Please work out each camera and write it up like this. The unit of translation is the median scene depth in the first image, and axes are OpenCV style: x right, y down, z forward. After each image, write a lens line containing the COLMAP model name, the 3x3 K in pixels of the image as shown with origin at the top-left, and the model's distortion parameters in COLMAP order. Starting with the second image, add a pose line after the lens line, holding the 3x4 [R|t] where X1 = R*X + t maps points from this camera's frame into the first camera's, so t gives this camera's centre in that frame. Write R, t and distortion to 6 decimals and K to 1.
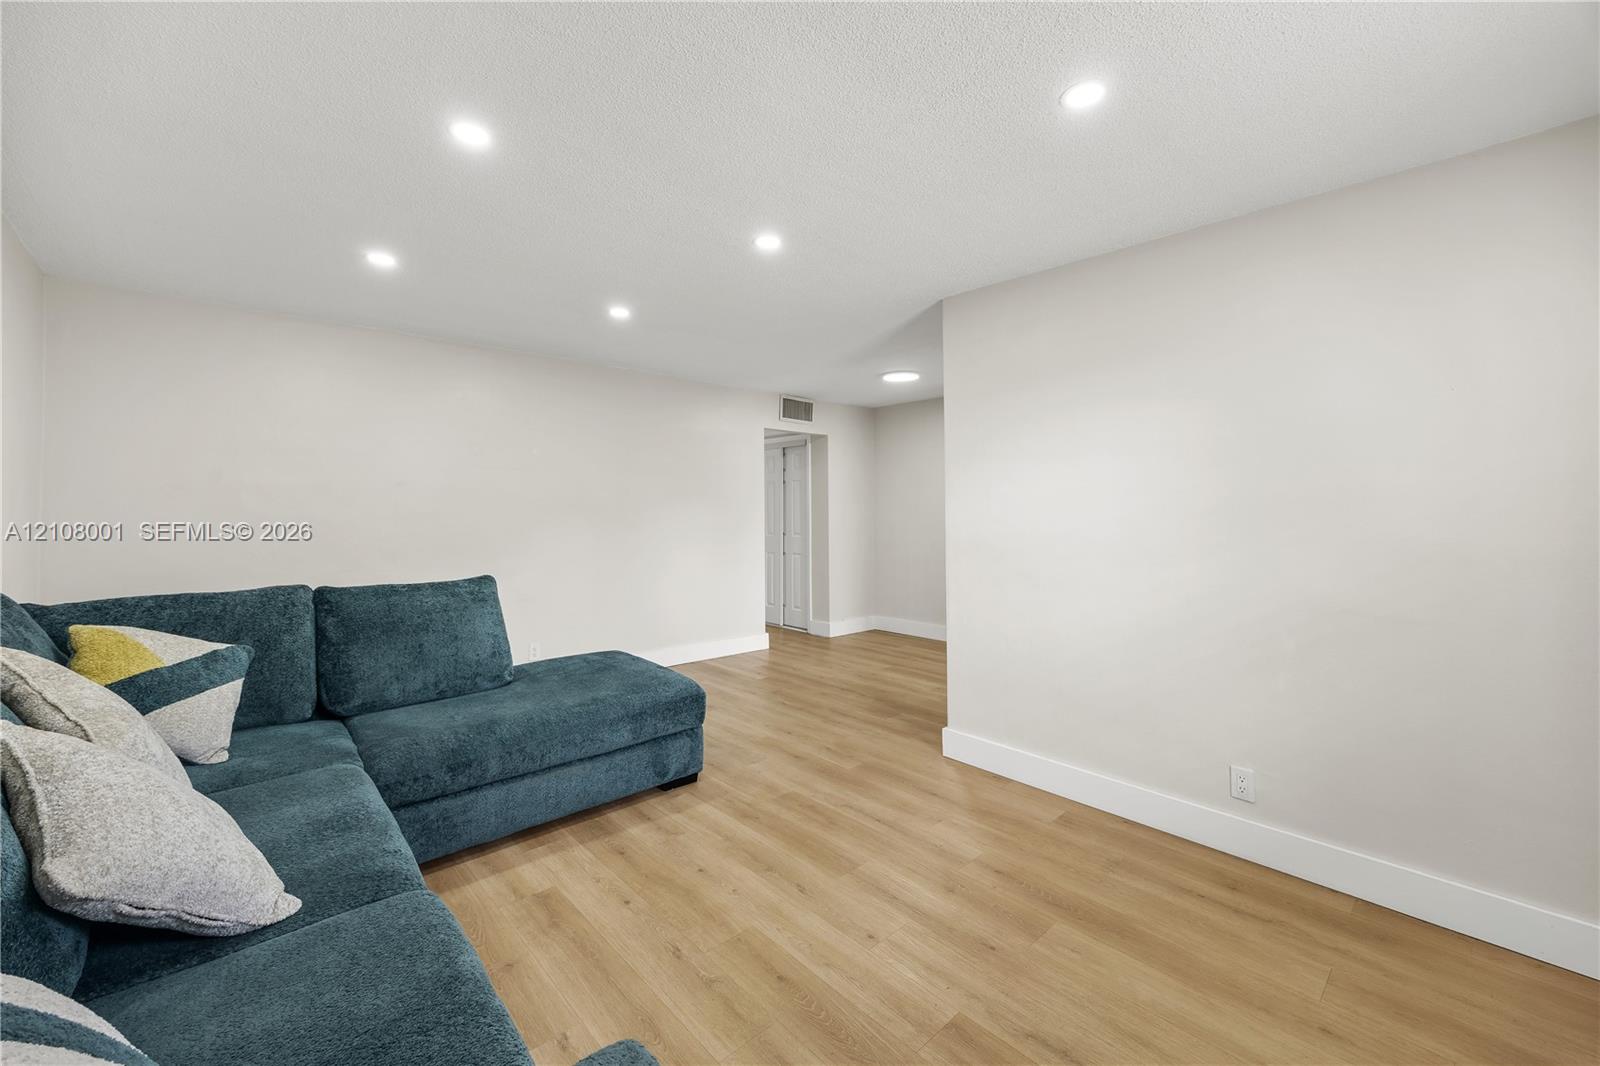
lens RADIAL K [[640.2, 0, 793.2], [0, 640.2, 484.8], [0, 0, 1]] dist [0.000484, -0.000042]
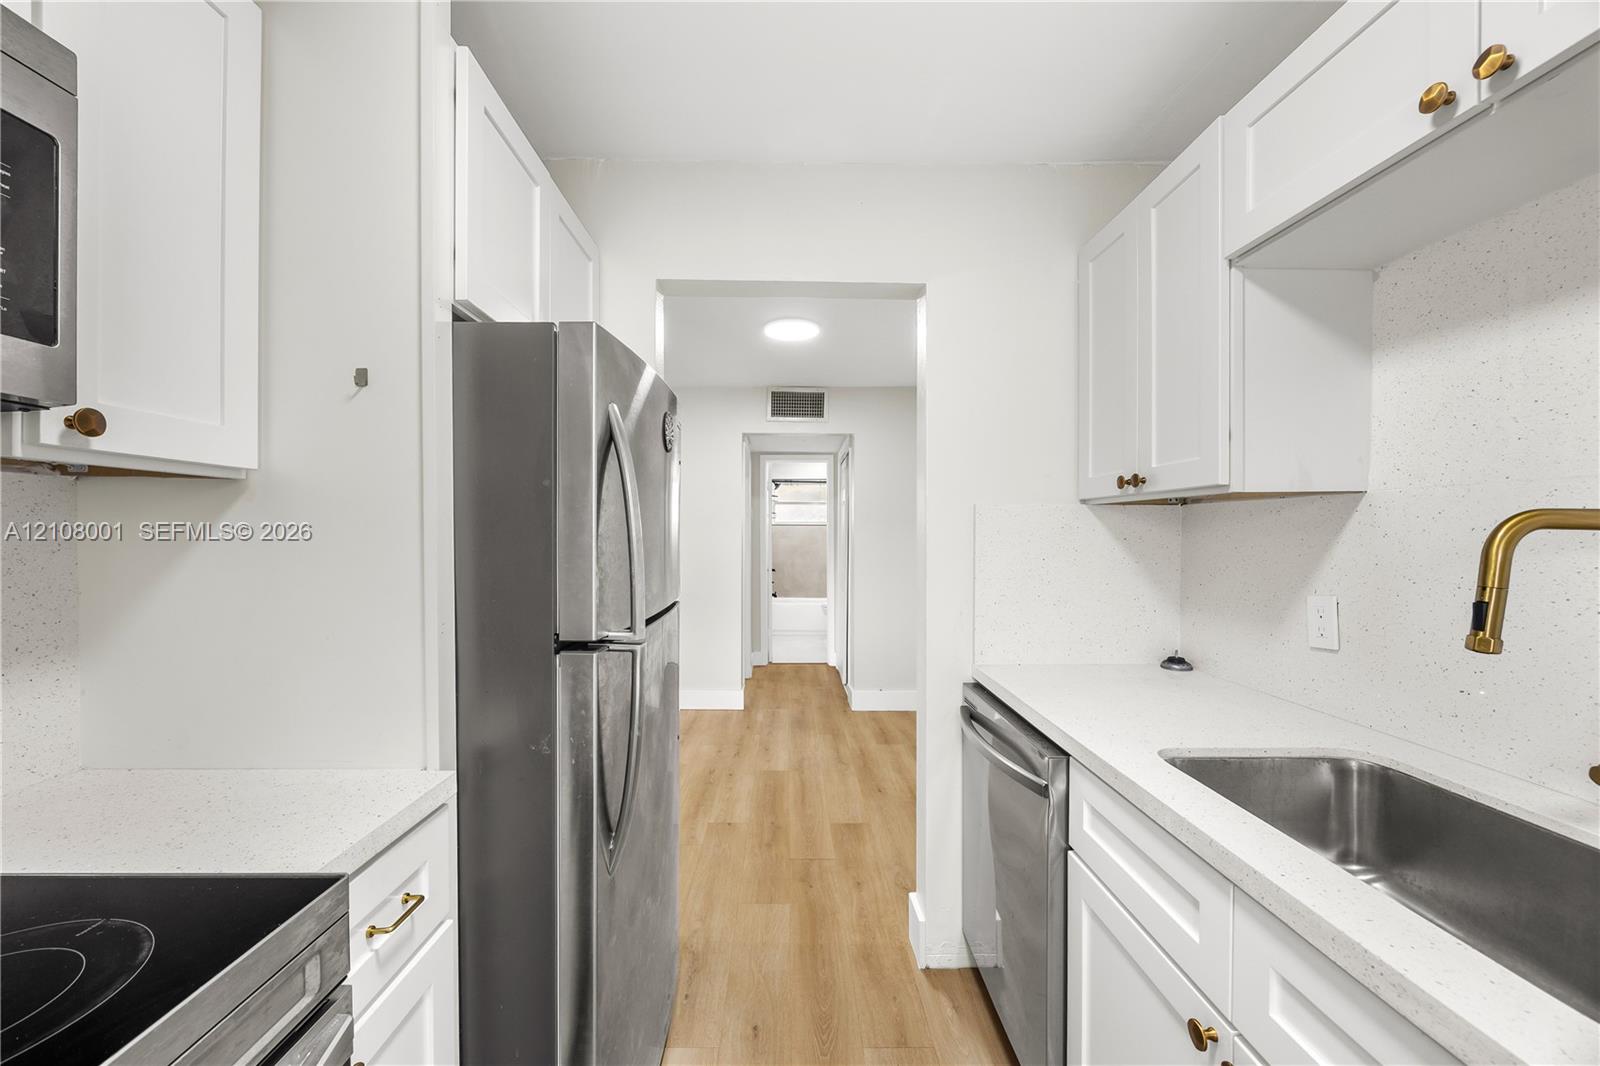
lens RADIAL K [[623.8, 0, 785.1], [0, 623.8, 539.1], [0, 0, 1]] dist [-0.000159, -0.000358]
pose [[0.733994, 0.003083, -0.679149, 1.184782], [0.024740, 0.999205, 0.031274, 0.043082], [0.678705, -0.039757, 0.733334, 1.053536]]
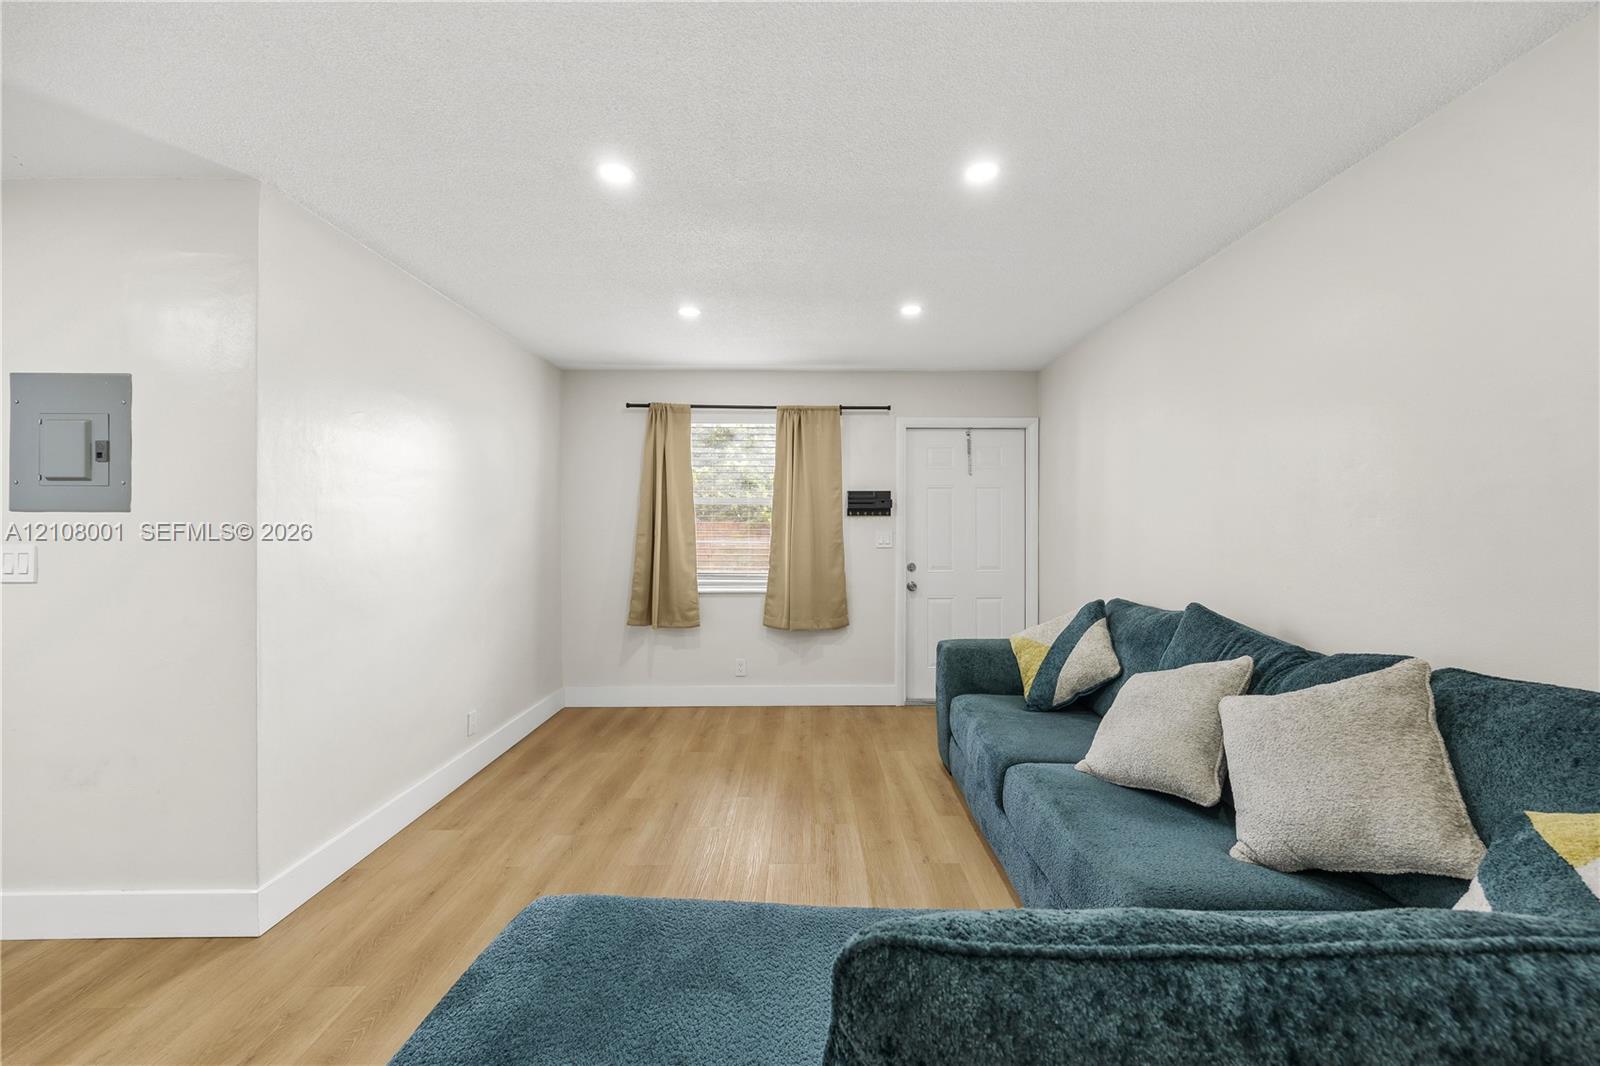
lens RADIAL K [[629.0, 0, 811.6], [0, 629.0, 524.4], [0, 0, 1]] dist [0.001175, 0.000184]
pose [[-0.746250, 0.000252, 0.665666, -0.697202], [-0.024075, 0.999335, -0.027367, 0.046528], [-0.665231, -0.036449, -0.745748, 1.400116]]
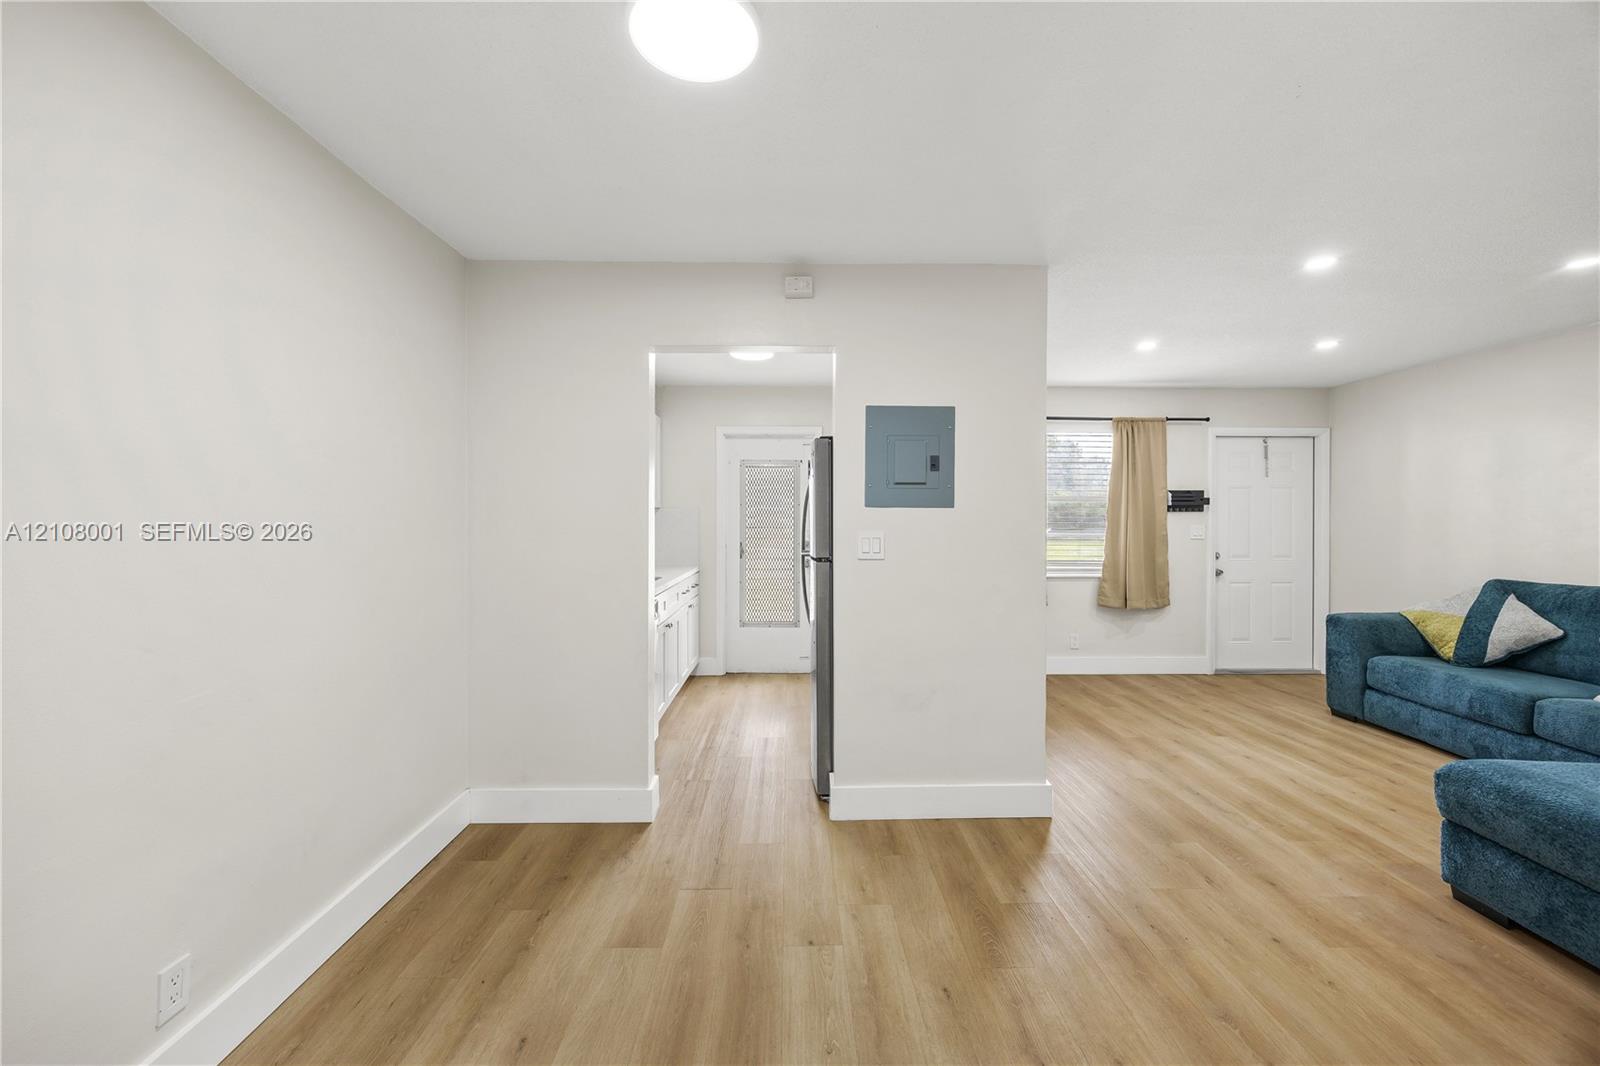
lens RADIAL K [[628.7, 0, 801.4], [0, 628.7, 518.1], [0, 0, 1]] dist [0.001079, 0.000176]
pose [[-0.750614, 0.000104, 0.660741, -0.077324], [-0.026516, 0.999190, -0.030280, 0.085682], [-0.660209, -0.040249, -0.750003, 2.322901]]
